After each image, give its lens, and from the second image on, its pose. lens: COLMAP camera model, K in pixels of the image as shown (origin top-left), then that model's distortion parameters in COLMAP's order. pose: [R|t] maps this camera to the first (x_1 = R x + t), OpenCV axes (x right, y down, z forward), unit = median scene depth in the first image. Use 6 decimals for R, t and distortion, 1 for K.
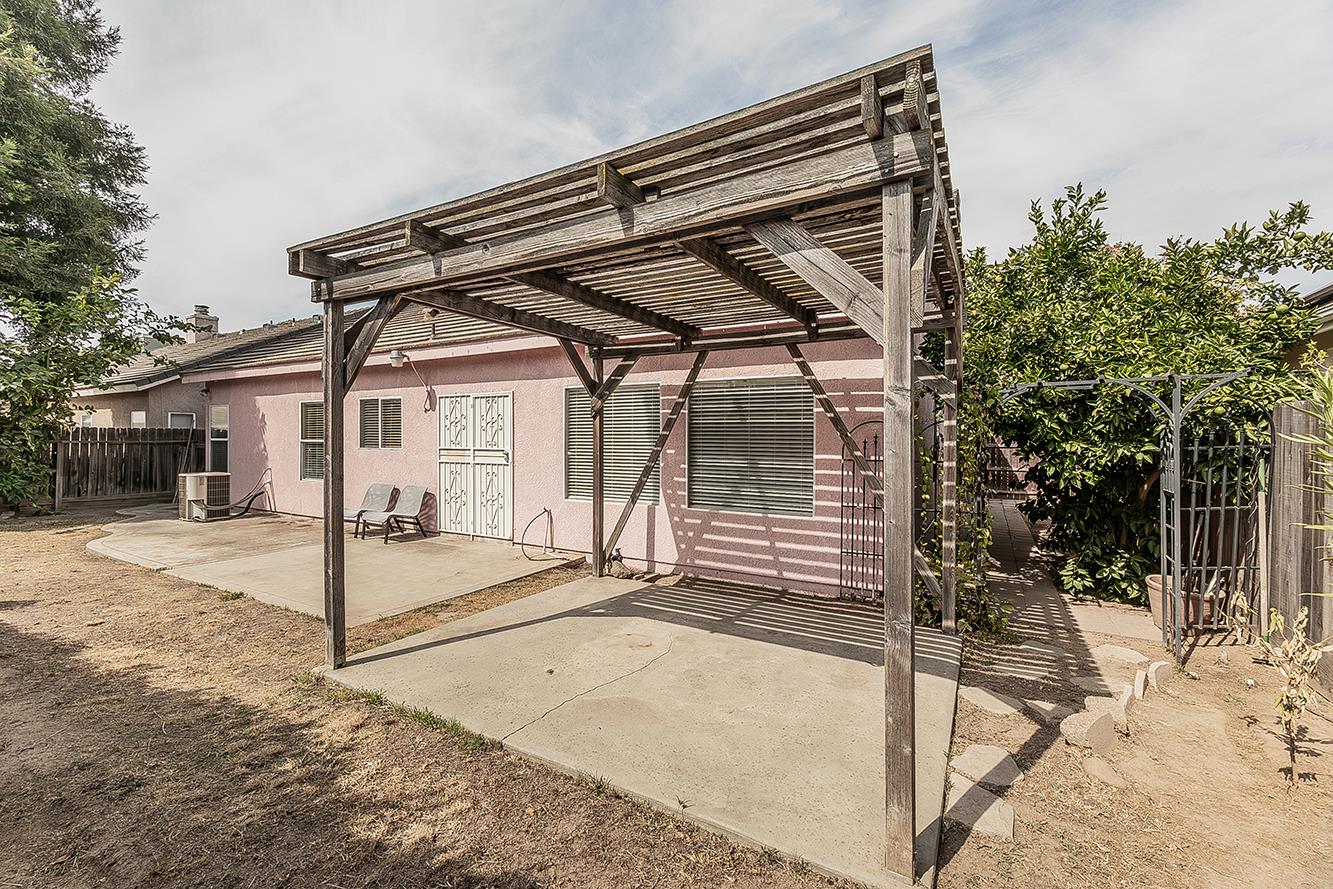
lens RADIAL K [[569.5, 0, 661.9], [0, 569.5, 443.0], [0, 0, 1]] dist [0.002509, -0.000014]
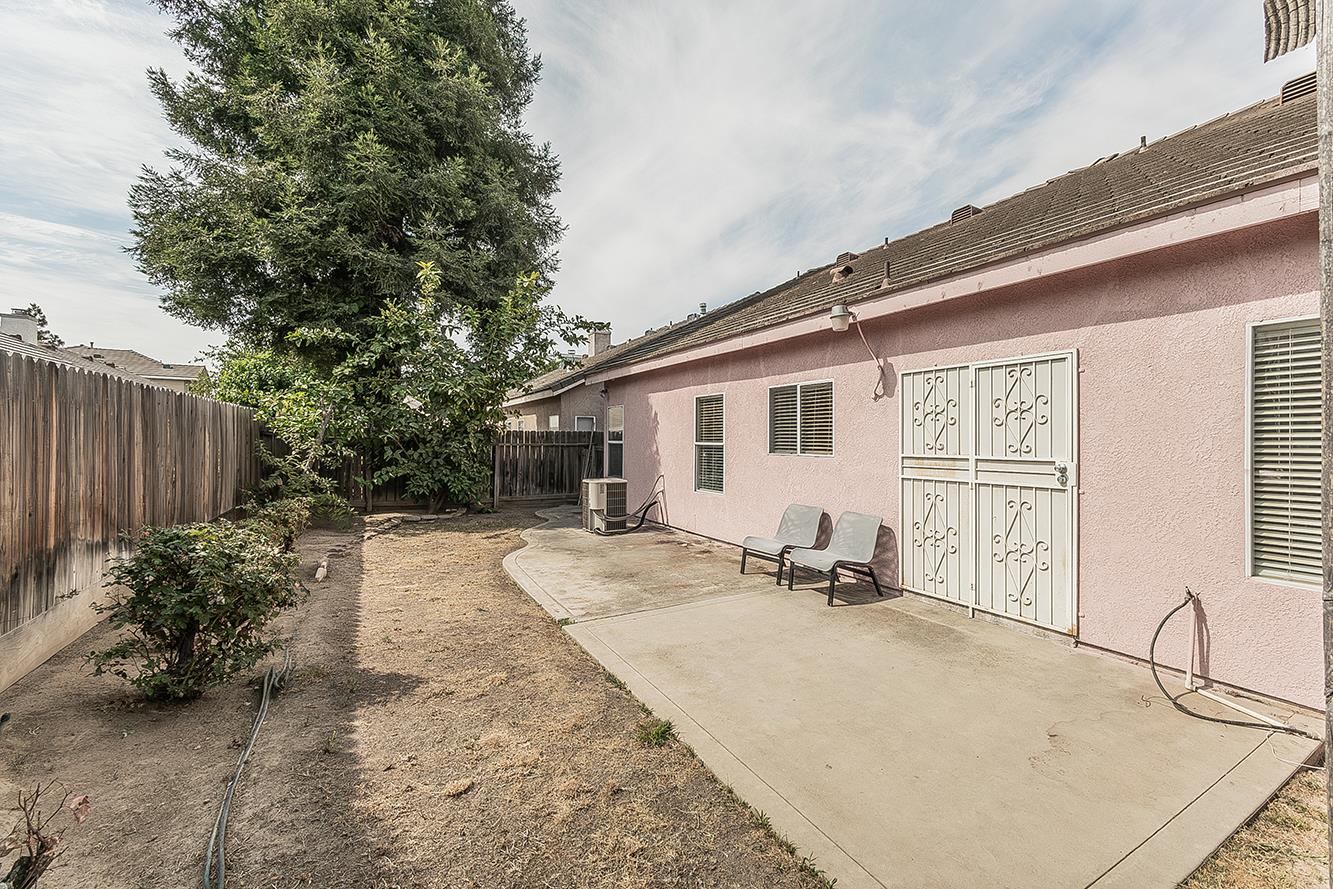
lens RADIAL K [[569.5, 0, 661.9], [0, 569.5, 443.0], [0, 0, 1]] dist [0.002509, -0.000014]
pose [[0.844085, 0.000046, -0.536210, -0.238735], [-0.001824, 0.999994, -0.002786, -0.002538], [0.536207, 0.003329, 0.844080, 0.284011]]
